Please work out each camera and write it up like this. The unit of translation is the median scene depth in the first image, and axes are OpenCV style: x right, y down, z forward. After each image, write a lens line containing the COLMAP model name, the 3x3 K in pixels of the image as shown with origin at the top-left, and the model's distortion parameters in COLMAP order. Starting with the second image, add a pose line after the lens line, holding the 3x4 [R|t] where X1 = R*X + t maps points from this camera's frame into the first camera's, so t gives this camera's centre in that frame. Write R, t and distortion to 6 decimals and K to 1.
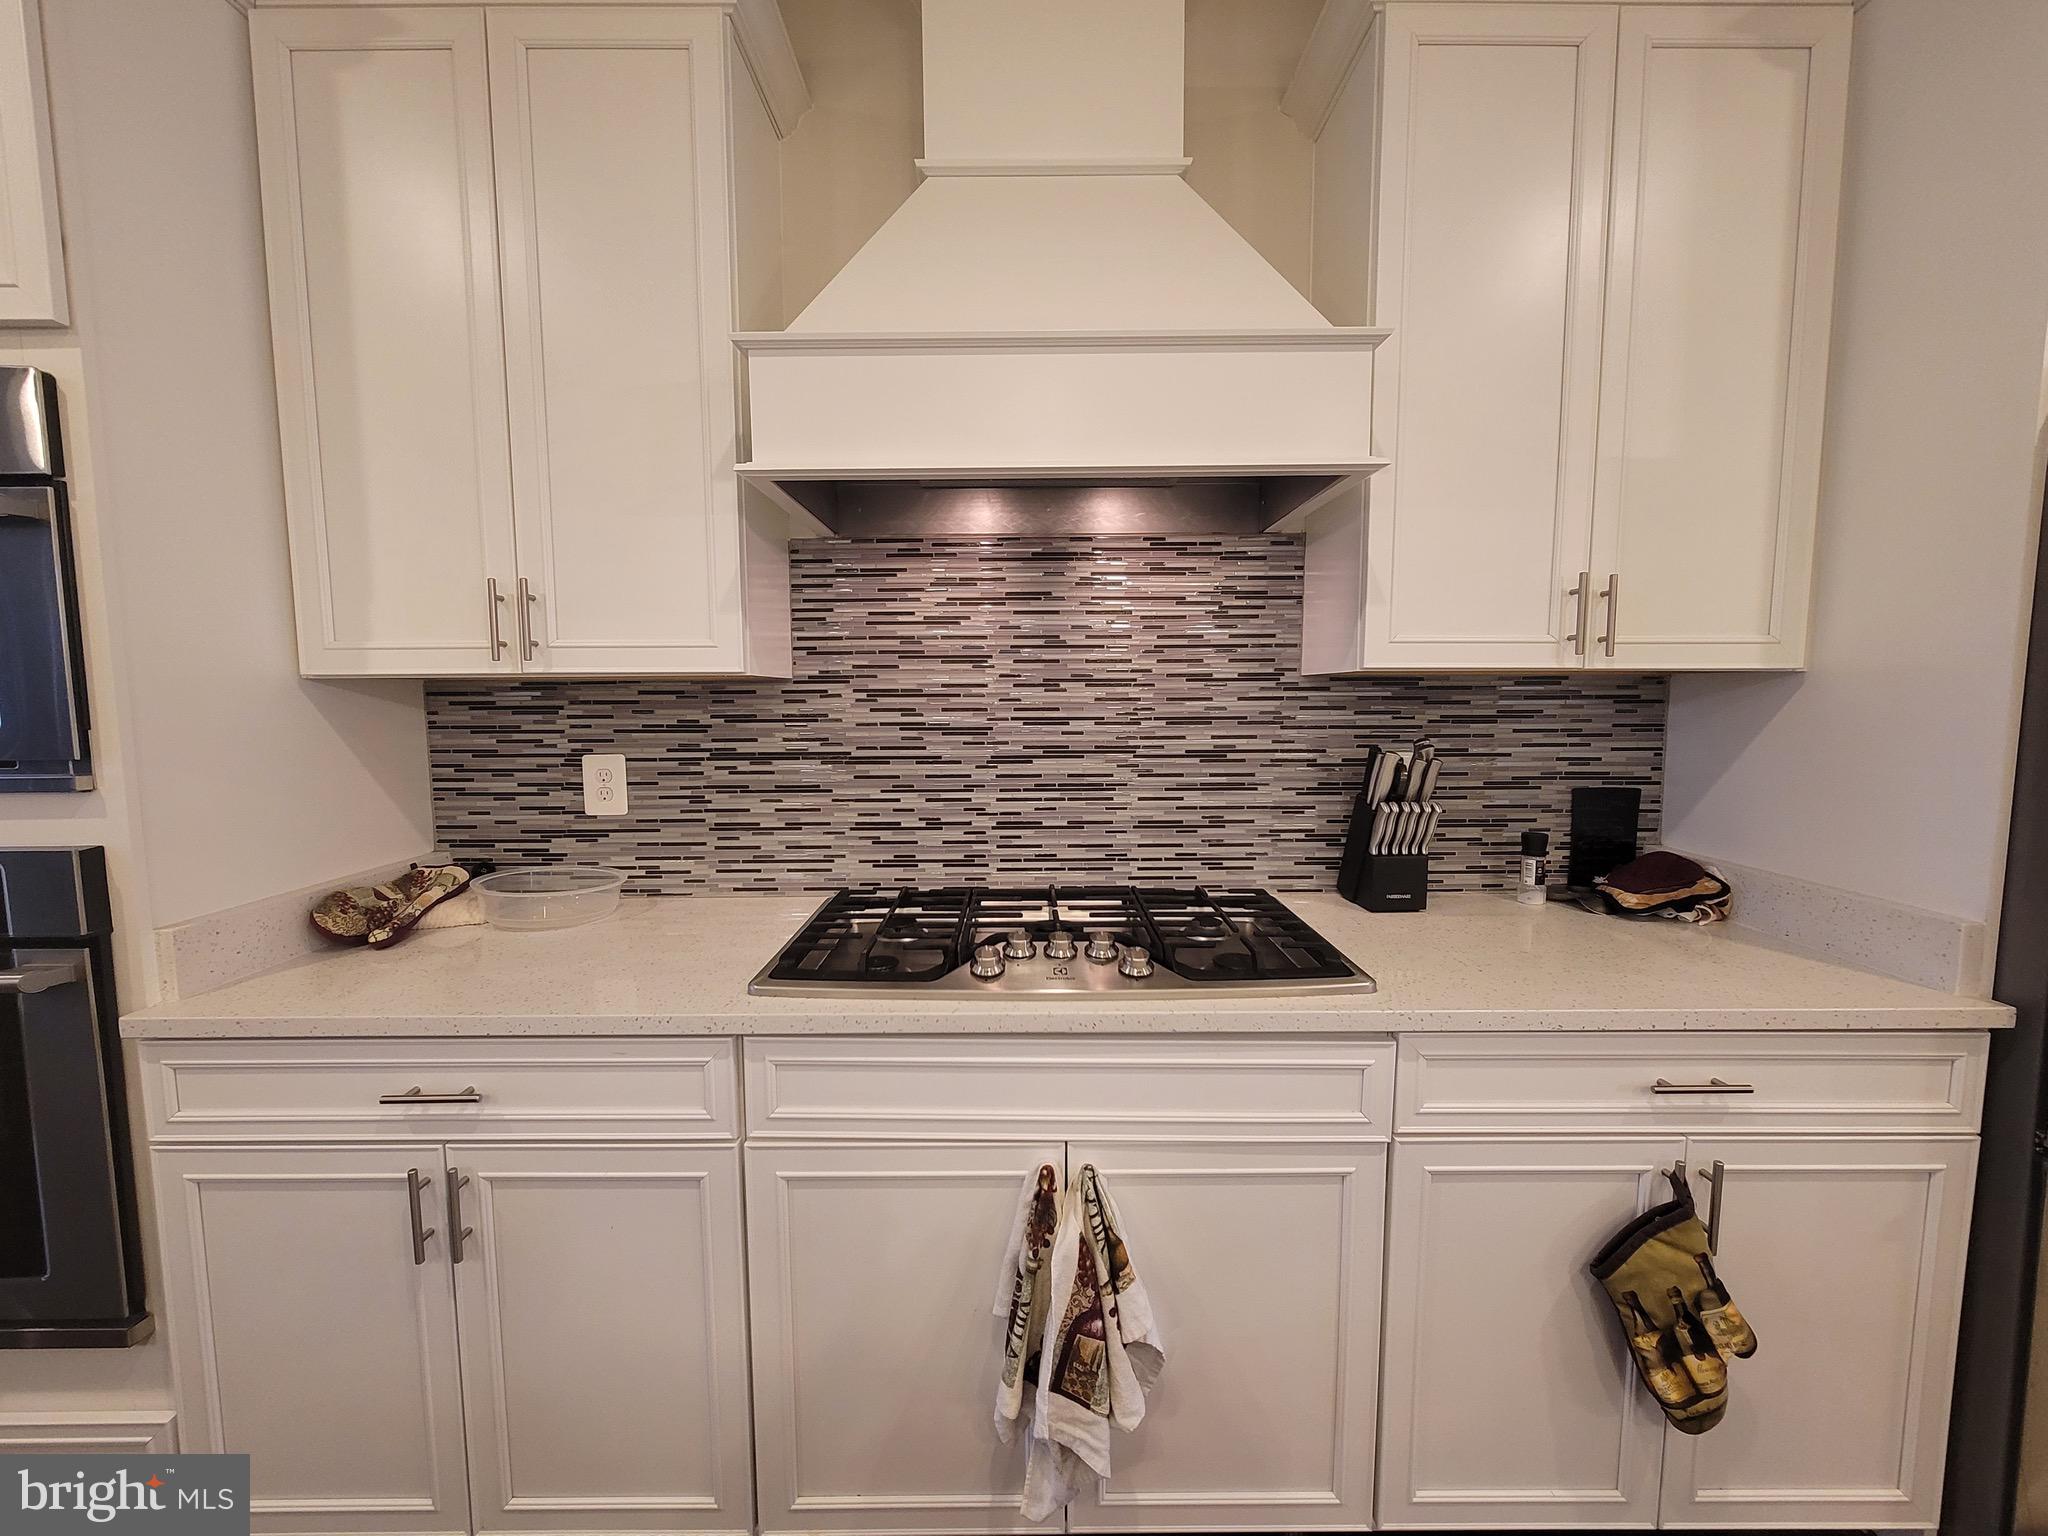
lens RADIAL K [[834.7, 0, 1021.8], [0, 834.7, 766.6], [0, 0, 1]] dist [-0.000576, -0.000078]
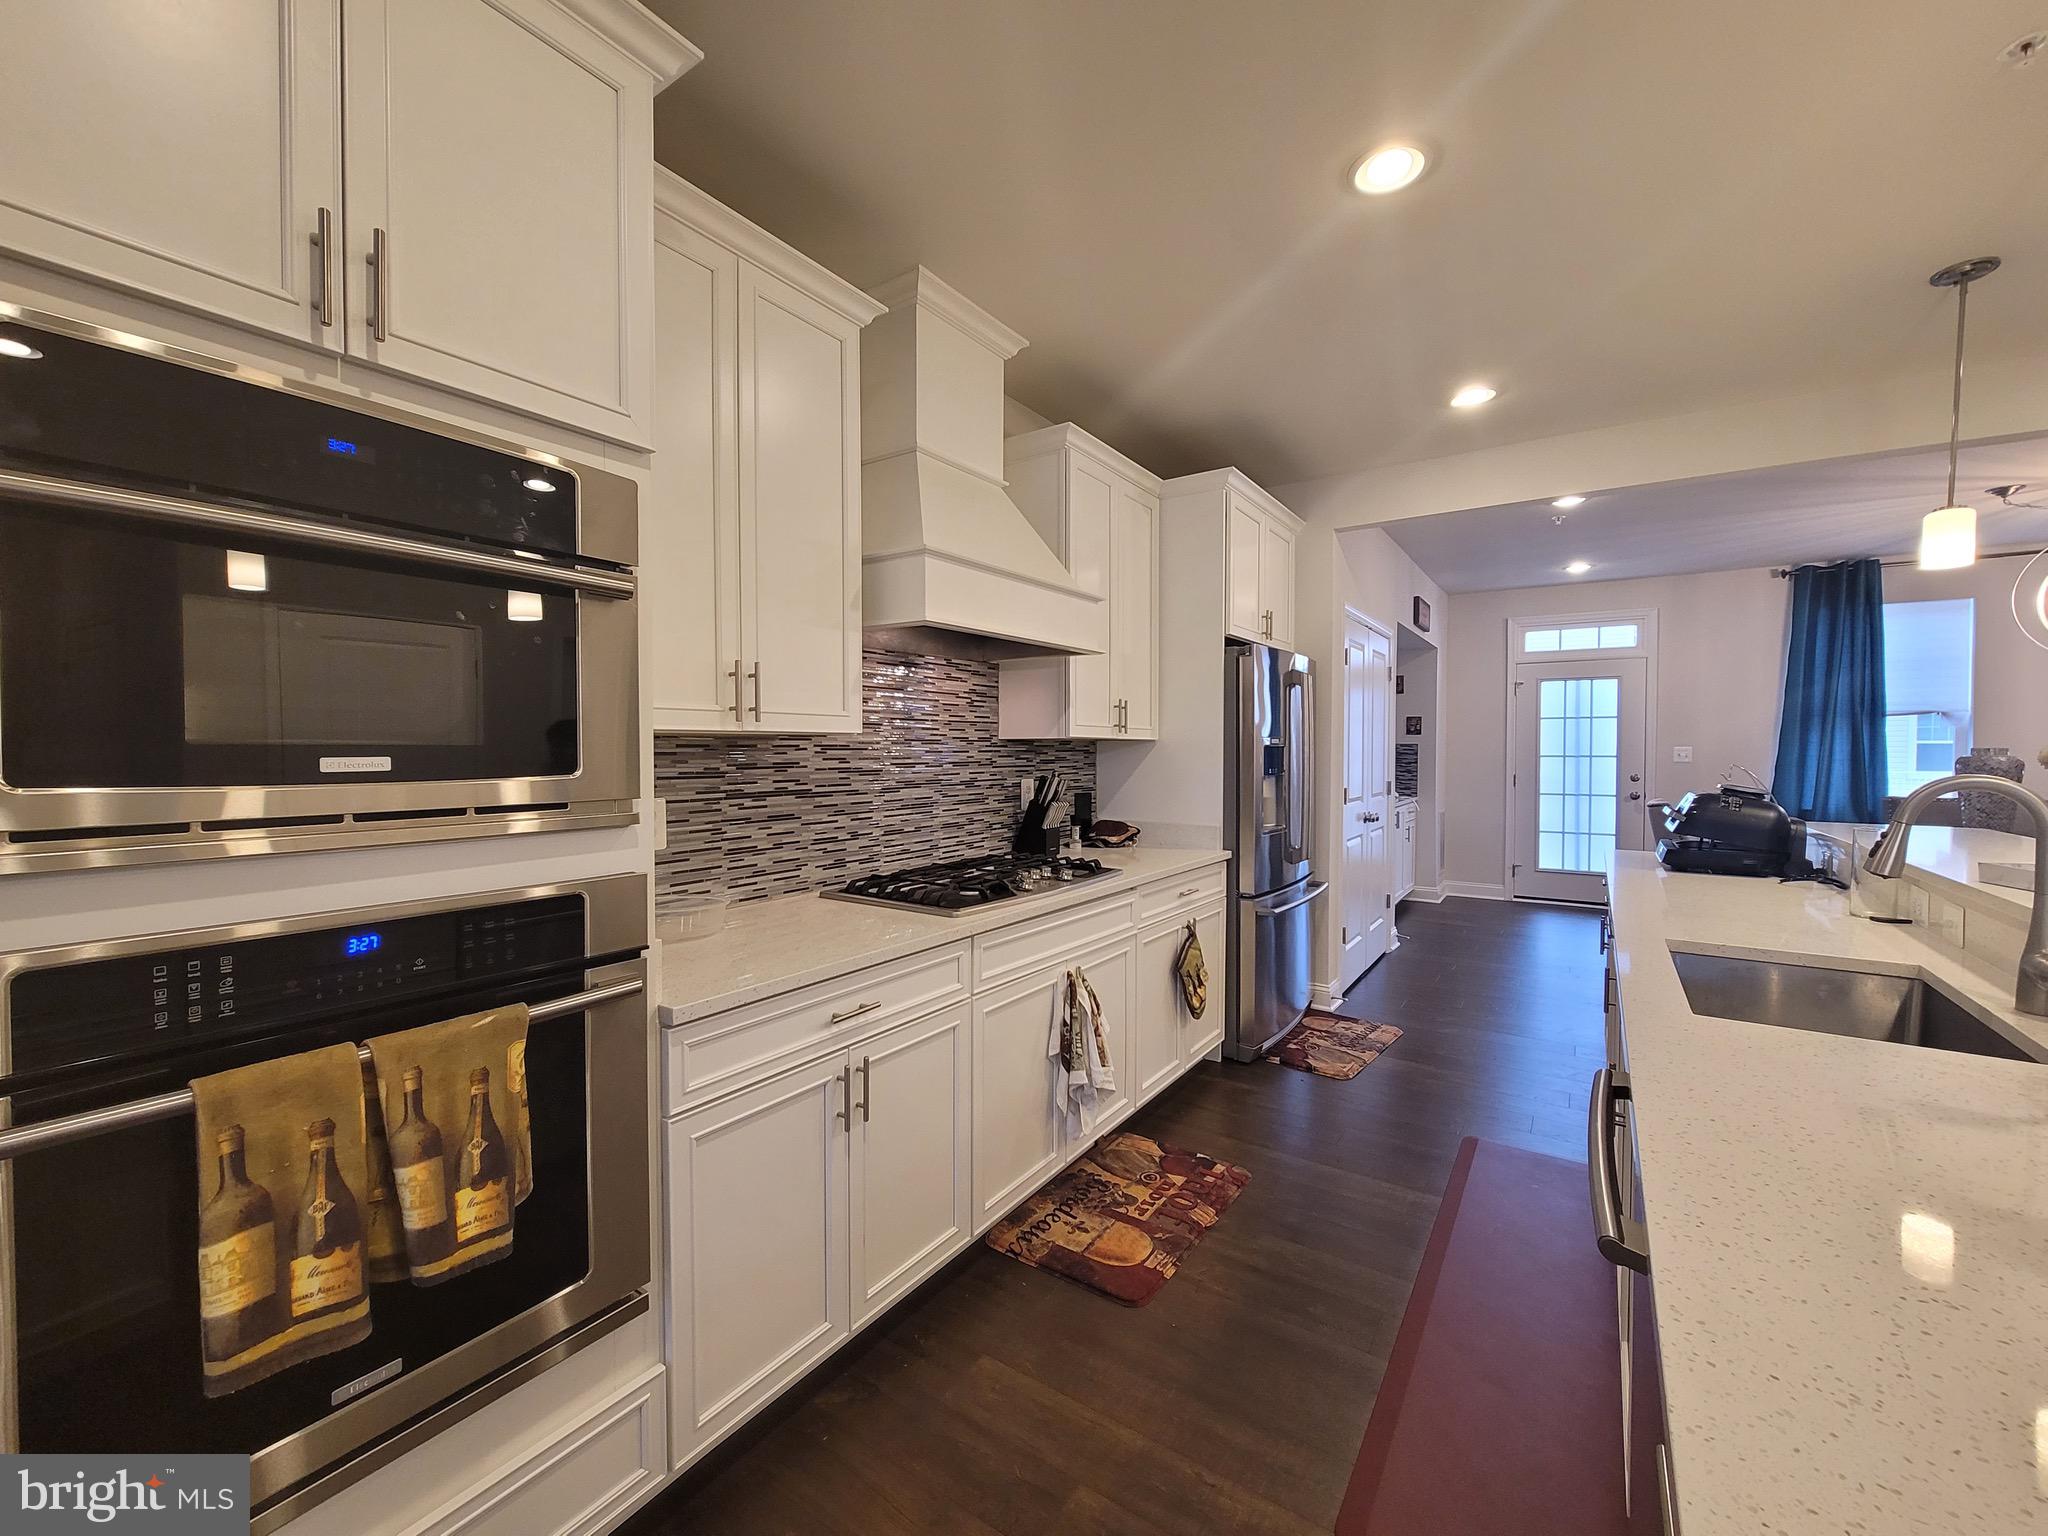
lens RADIAL K [[834.7, 0, 1013.9], [0, 834.7, 766.0], [0, 0, 1]] dist [-0.000576, -0.000078]
pose [[0.572502, -0.013200, 0.819797, -1.166219], [0.072593, 0.996760, -0.034646, 0.017448], [-0.816683, 0.079346, 0.571605, -0.085537]]
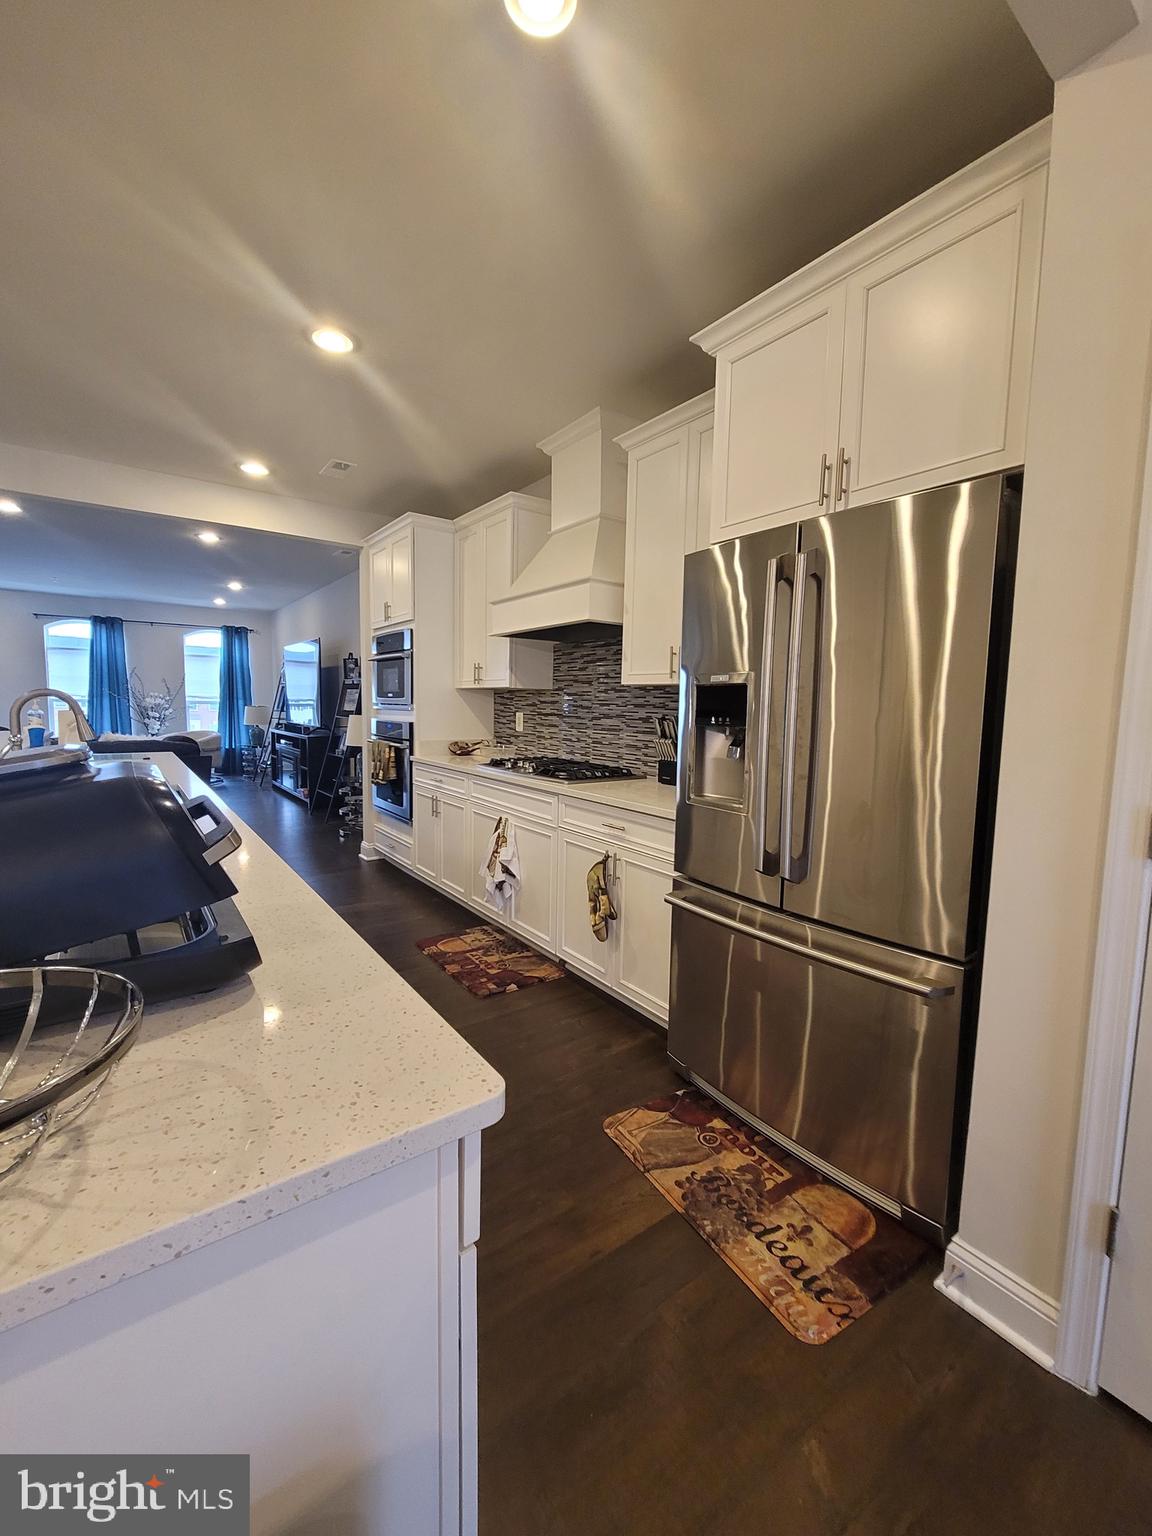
lens RADIAL K [[626.0, 0, 575.0], [0, 626.0, 764.2], [0, 0, 1]] dist [-0.000576, -0.000078]
pose [[0.586752, 0.095255, -0.804145, 1.637090], [-0.094953, 0.994300, 0.048496, 0.048275], [0.804181, 0.047901, 0.592452, -0.279511]]
